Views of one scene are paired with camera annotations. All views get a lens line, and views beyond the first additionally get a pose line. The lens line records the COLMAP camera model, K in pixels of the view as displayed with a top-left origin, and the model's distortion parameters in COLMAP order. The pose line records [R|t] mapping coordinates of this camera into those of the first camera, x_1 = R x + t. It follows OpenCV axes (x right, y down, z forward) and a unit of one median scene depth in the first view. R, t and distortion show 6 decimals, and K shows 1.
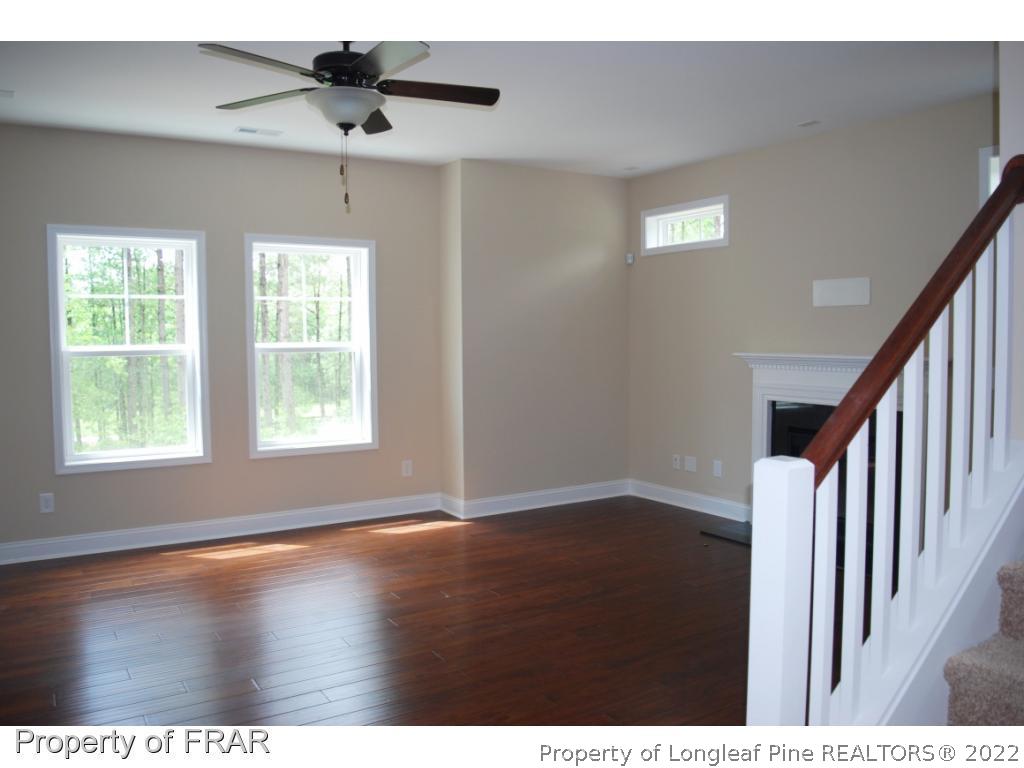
lens RADIAL K [[823.8, 0, 515.5], [0, 823.8, 384.3], [0, 0, 1]] dist [-0.080533, 0.009154]
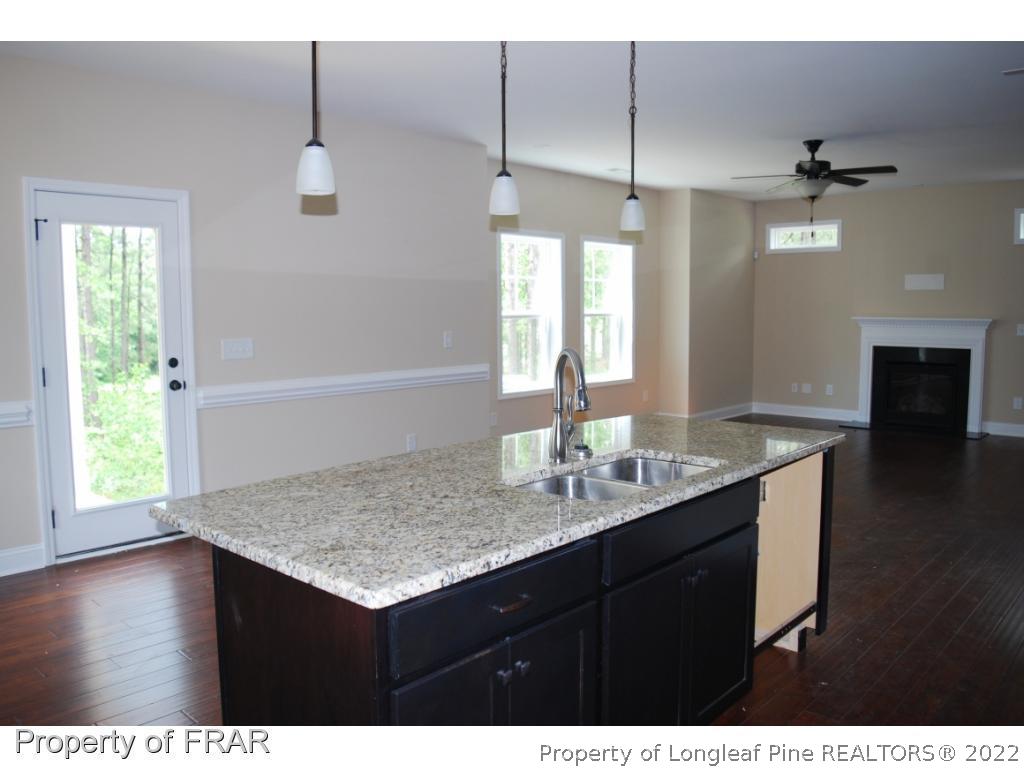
lens RADIAL K [[823.8, 0, 513.0], [0, 823.8, 388.3], [0, 0, 1]] dist [-0.080533, 0.009154]
pose [[0.963458, -0.025870, 0.266606, -0.788143], [0.015533, 0.999046, 0.040811, 0.025583], [-0.267407, -0.035178, 0.962941, -0.374230]]
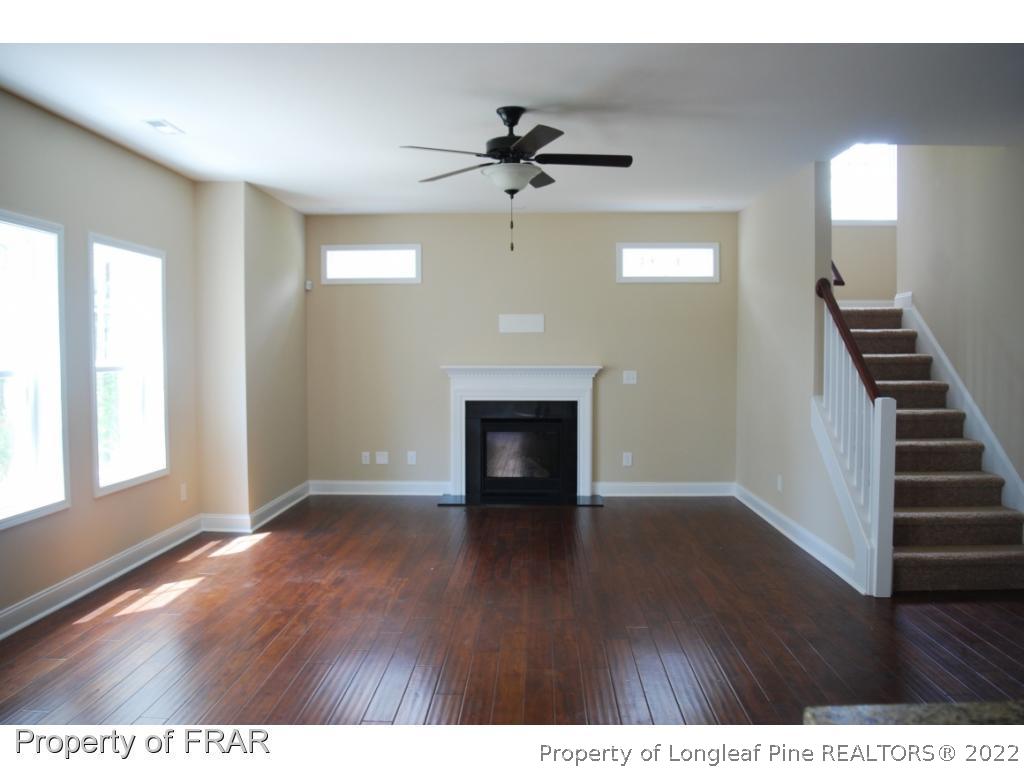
lens RADIAL K [[823.8, 0, 519.1], [0, 823.8, 379.8], [0, 0, 1]] dist [-0.080533, 0.009154]
pose [[0.557574, -0.026086, 0.829717, -0.722080], [0.049487, 0.998773, -0.001855, -0.007405], [-0.828651, 0.042094, 0.558180, 0.153172]]
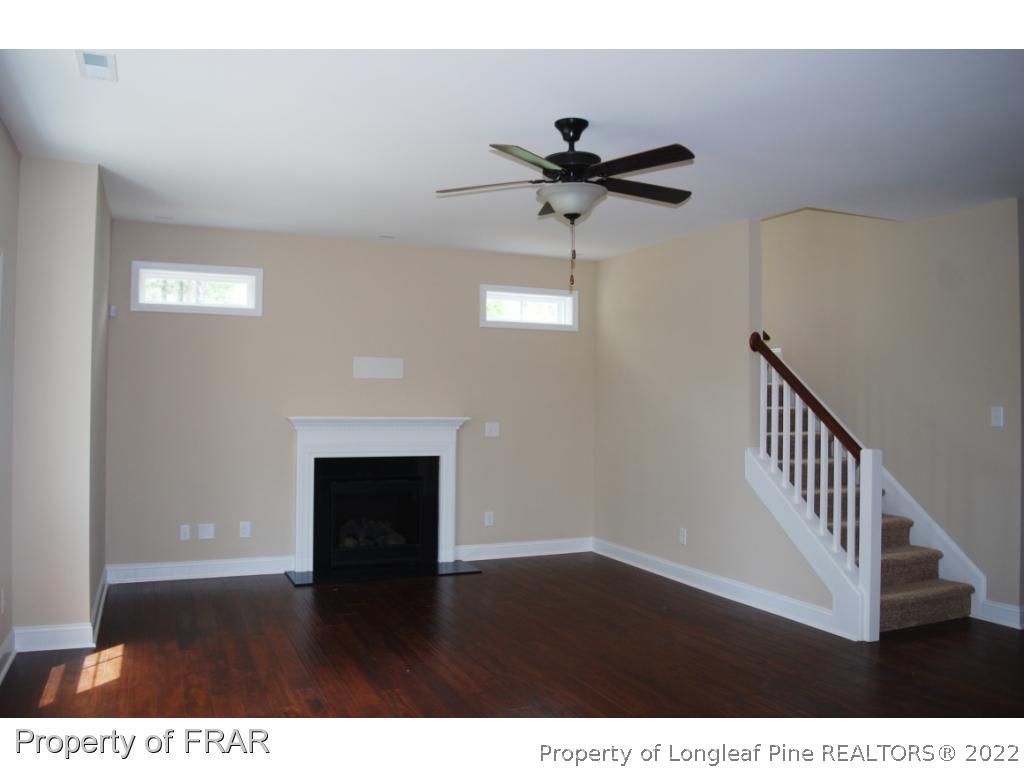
lens RADIAL K [[823.8, 0, 521.9], [0, 823.8, 377.1], [0, 0, 1]] dist [-0.080533, 0.009154]
pose [[0.131396, 0.034960, 0.990713, -0.737984], [0.049799, 0.997883, -0.041818, -0.028806], [-0.990078, 0.054831, 0.129377, 0.524020]]
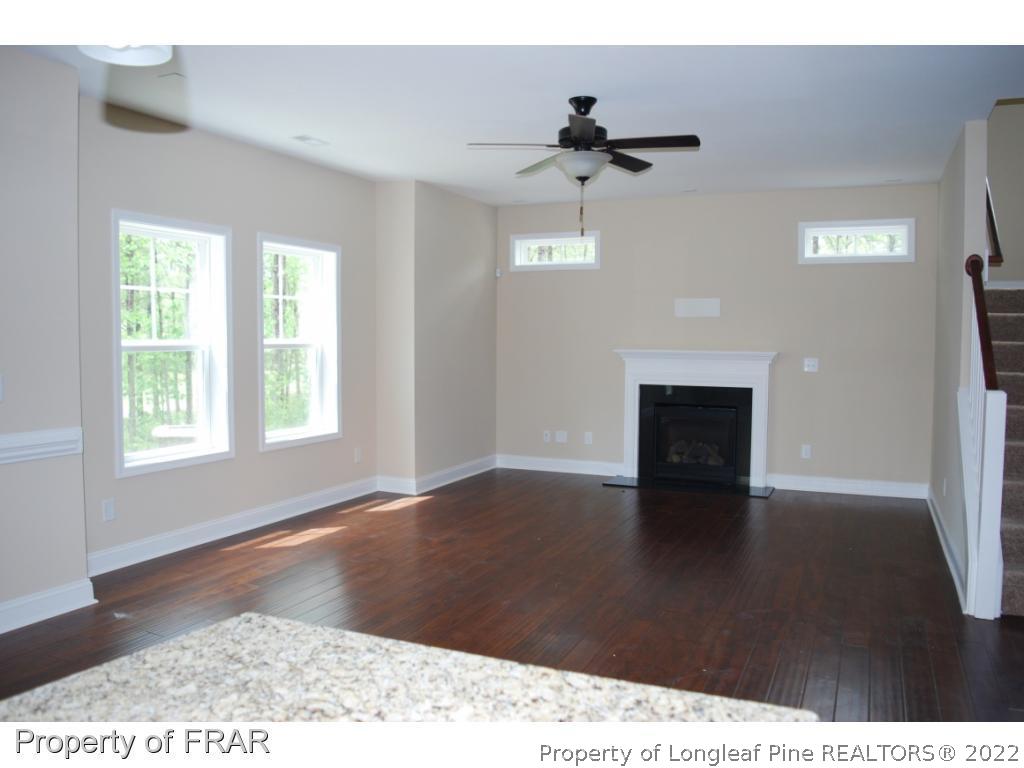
lens RADIAL K [[823.8, 0, 513.1], [0, 823.8, 380.4], [0, 0, 1]] dist [-0.080533, 0.009154]
pose [[0.833489, -0.018879, 0.552214, -0.587913], [0.022646, 0.999744, -0.000002, 0.007697], [-0.552072, 0.012507, 0.833702, -0.030629]]
